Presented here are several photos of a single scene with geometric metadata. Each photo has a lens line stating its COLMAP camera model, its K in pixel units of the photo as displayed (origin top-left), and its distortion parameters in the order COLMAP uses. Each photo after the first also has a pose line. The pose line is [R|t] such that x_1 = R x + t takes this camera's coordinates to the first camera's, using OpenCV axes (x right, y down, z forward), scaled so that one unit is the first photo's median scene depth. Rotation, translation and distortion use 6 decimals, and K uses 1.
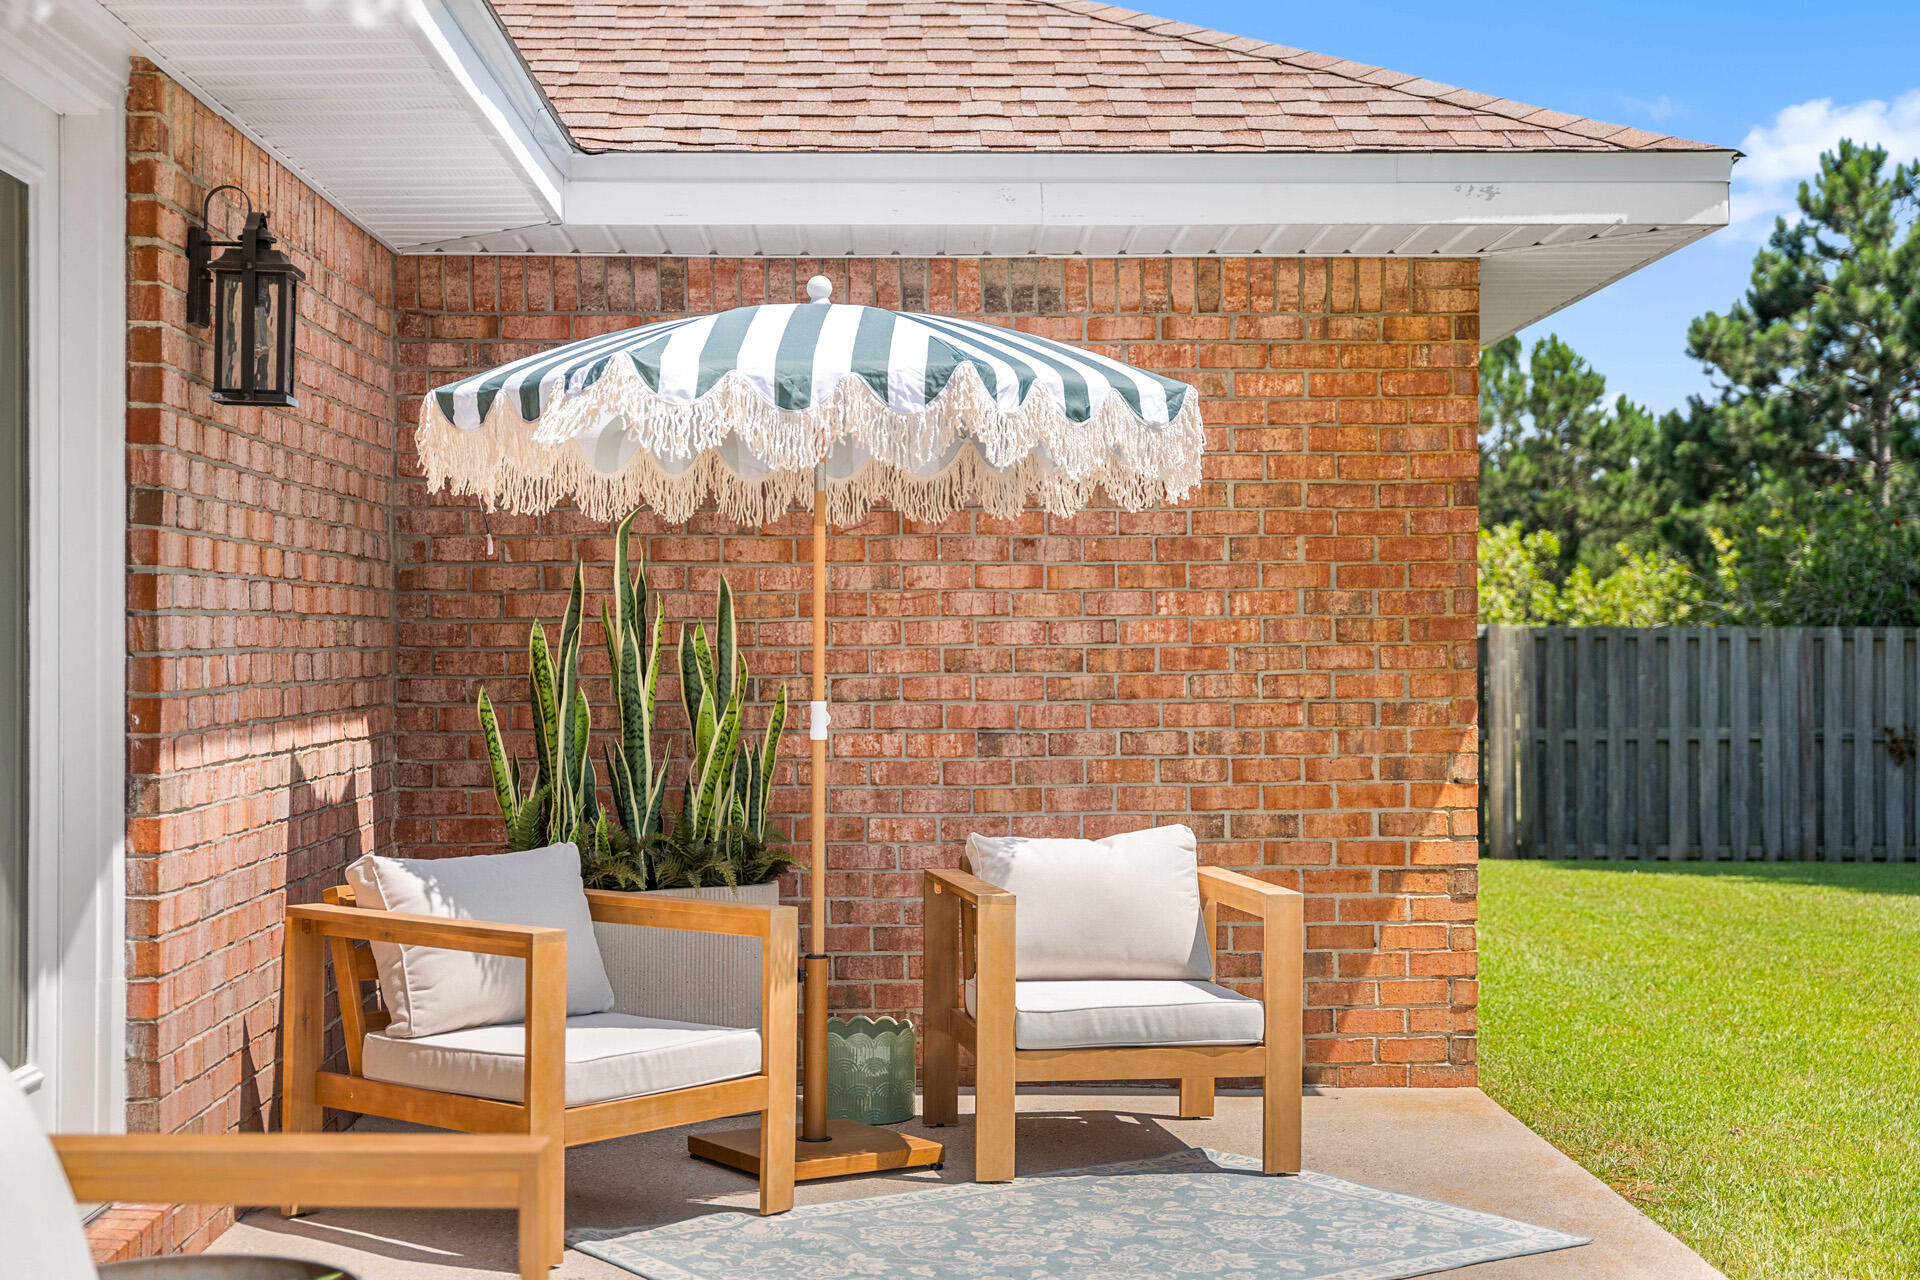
lens RADIAL K [[2627.2, 0, 964.8], [0, 2627.2, 682.7], [0, 0, 1]] dist [0.022317, 0.000000]
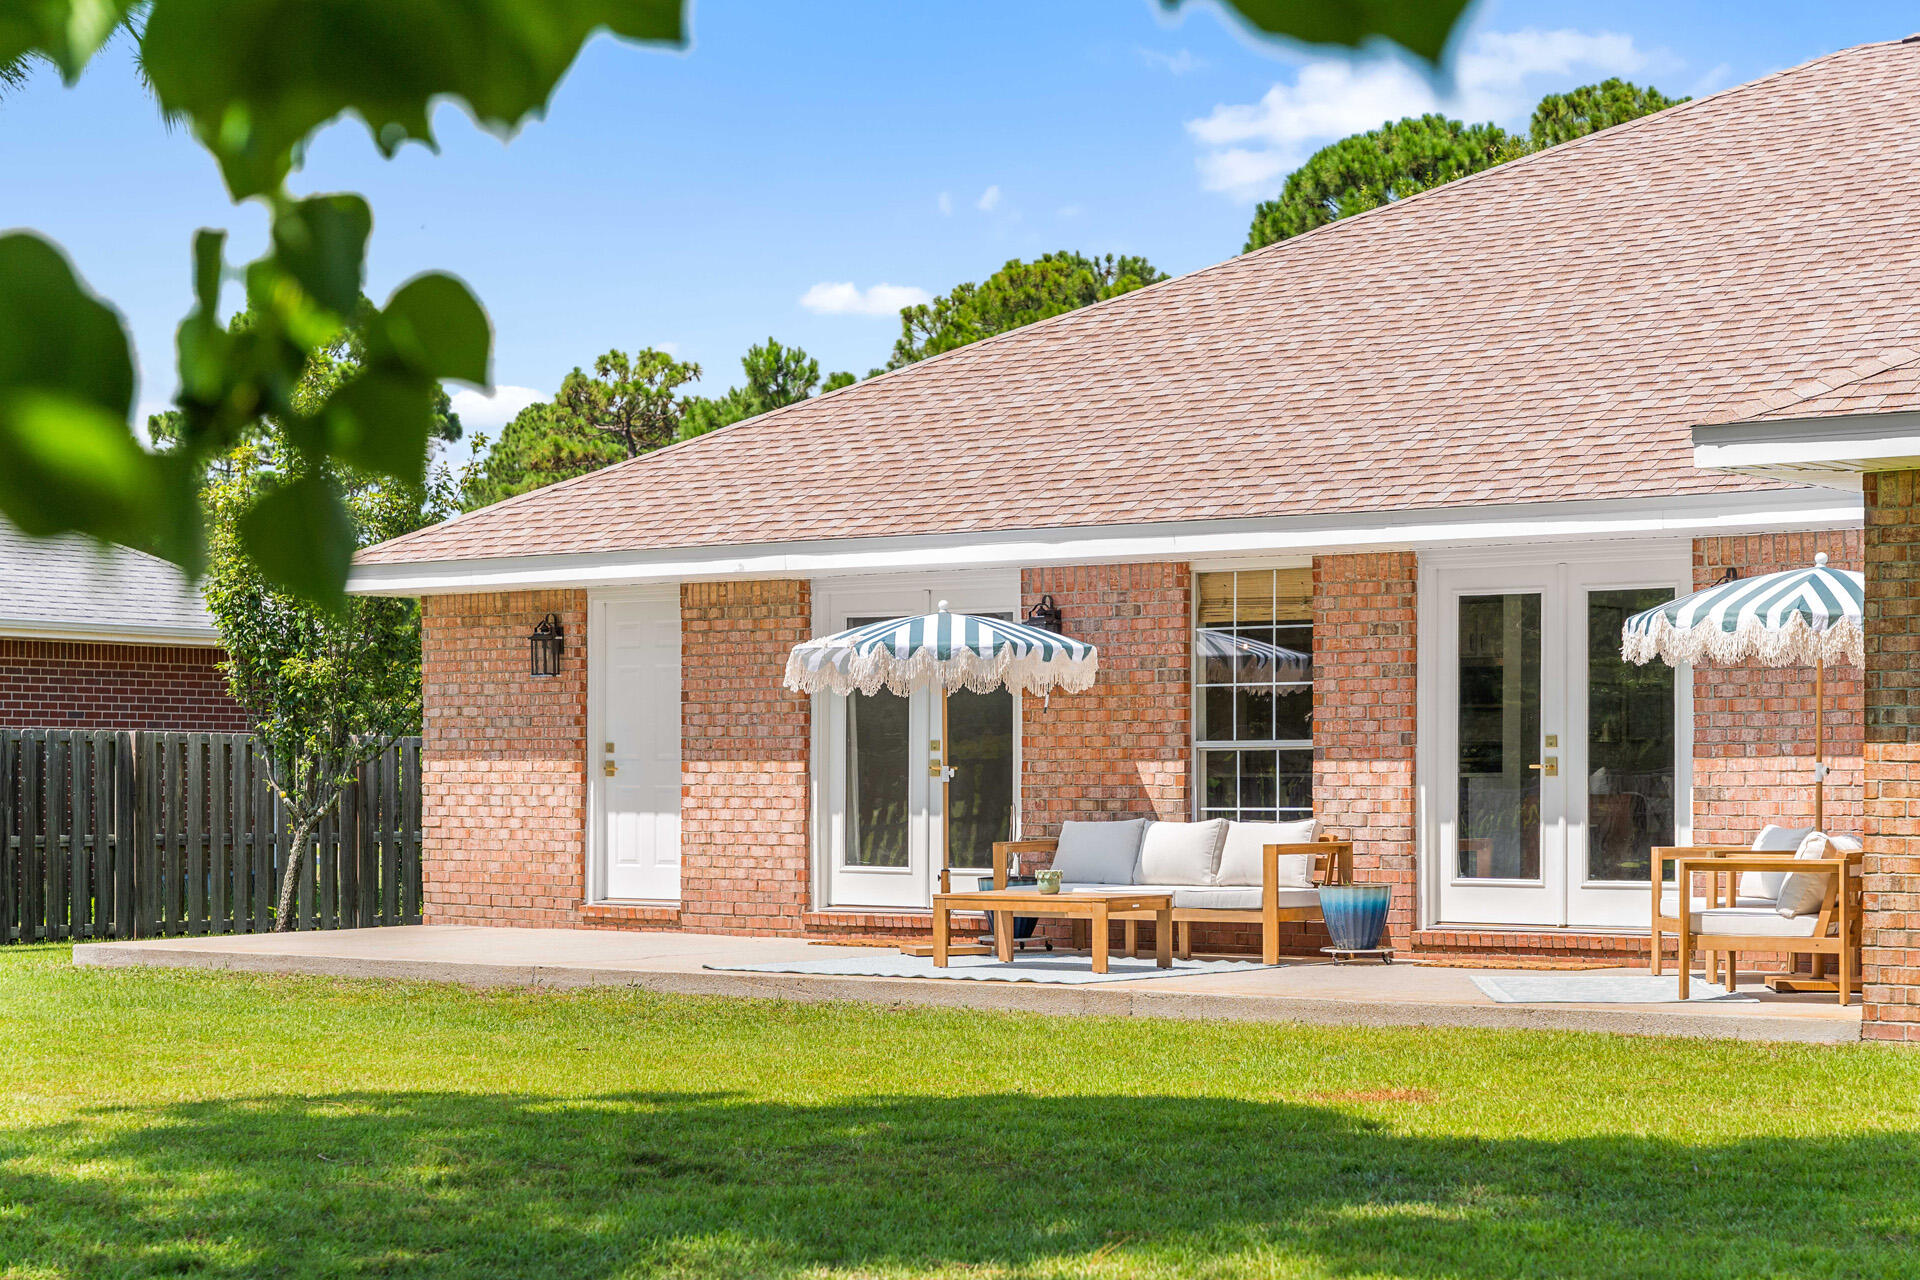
lens RADIAL K [[3519.0, 0, 934.5], [0, 3519.0, 797.6], [0, 0, 1]] dist [-0.006645, 0.000000]
pose [[-0.652815, -0.001858, -0.757515, 2.092998], [-0.012412, 0.999889, 0.008243, 0.017860], [0.757416, 0.014784, -0.652765, 1.932071]]
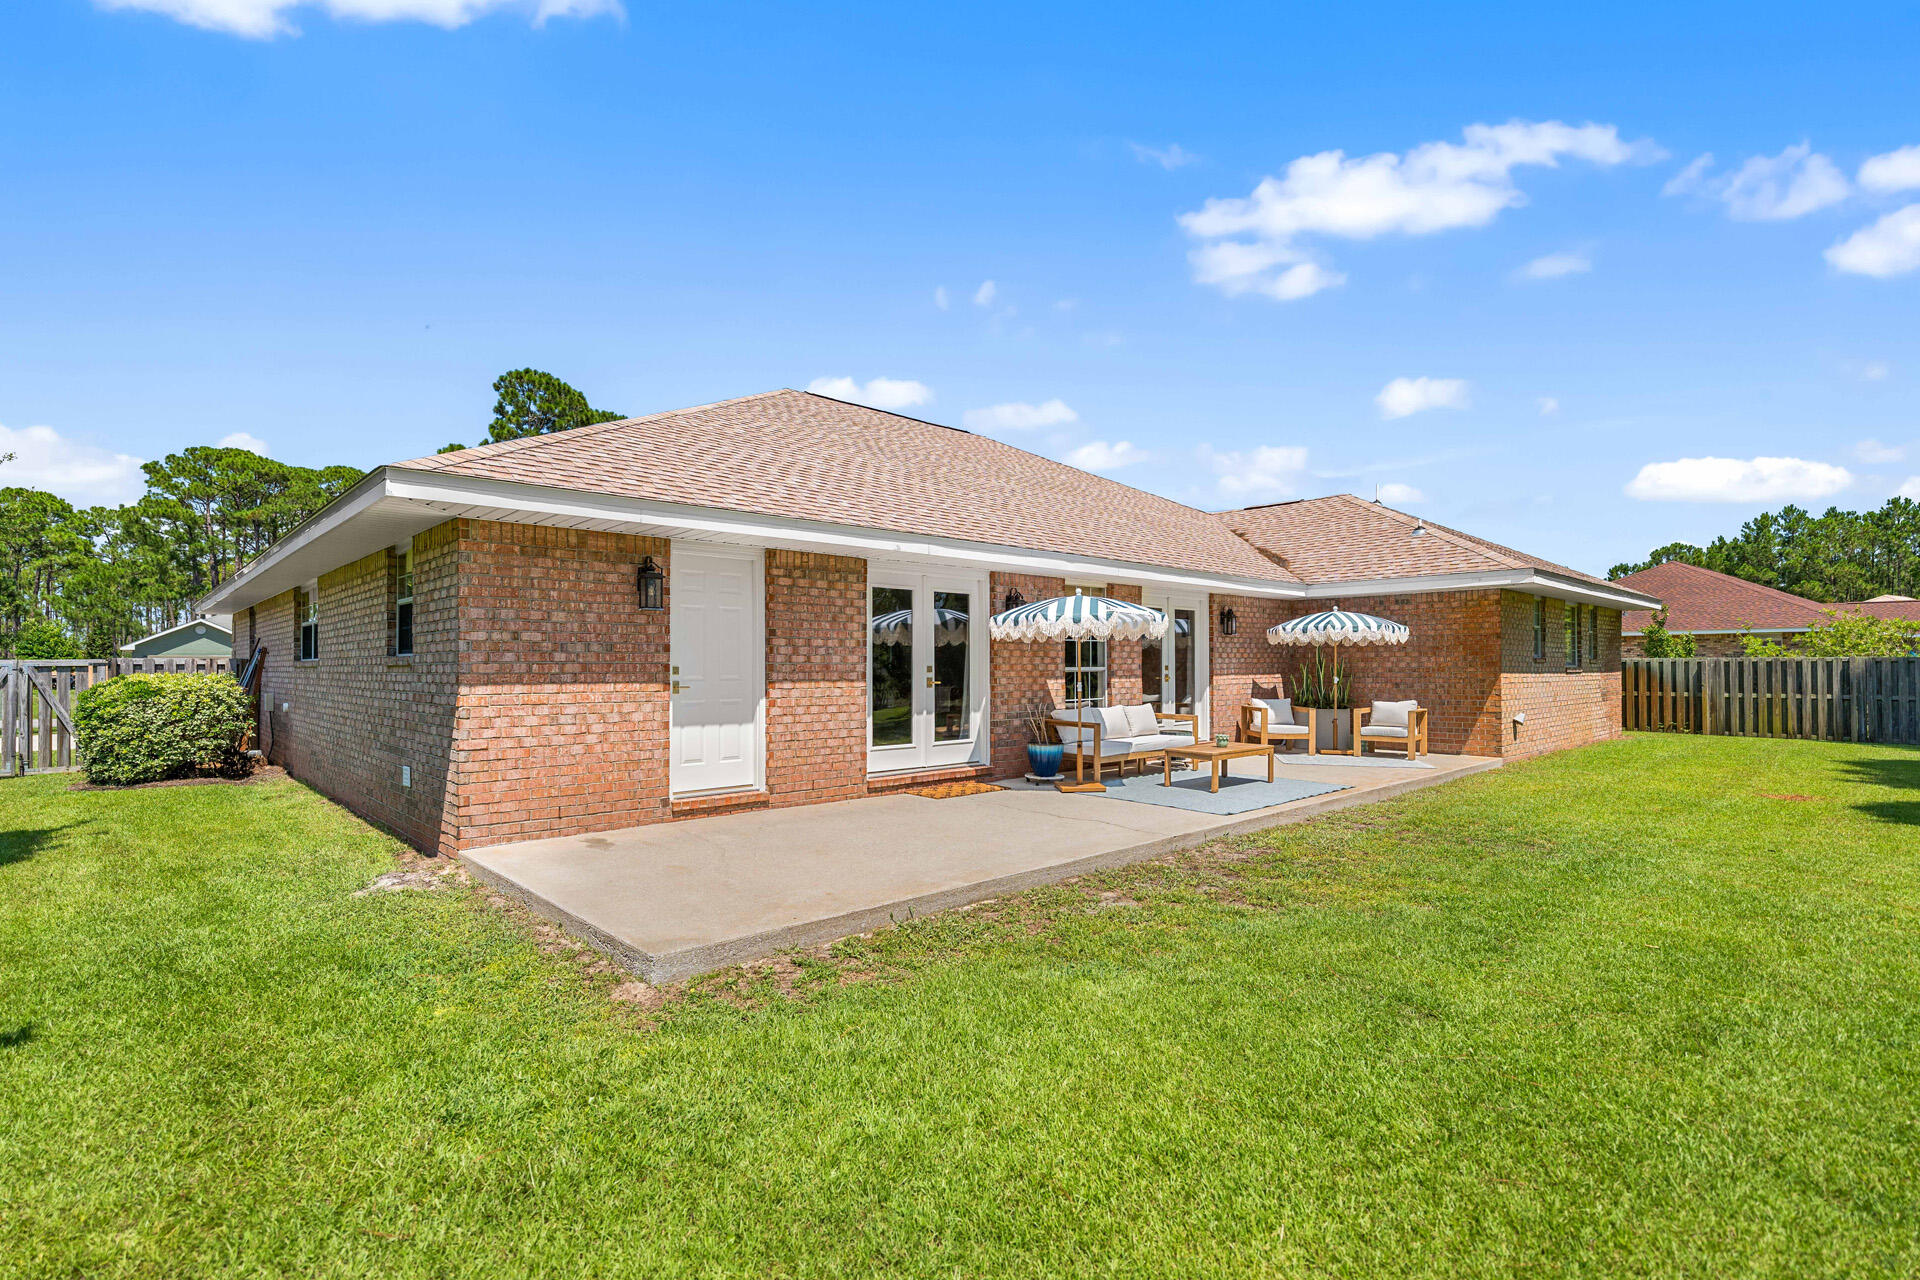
lens RADIAL K [[918.9, 0, 954.8], [0, 918.9, 649.3], [0, 0, 1]] dist [0.001257, -0.000237]
pose [[0.663699, -0.012240, -0.747900, 0.808007], [-0.007734, 0.999700, -0.023224, -0.000219], [0.747960, 0.021198, 0.663406, -0.902587]]
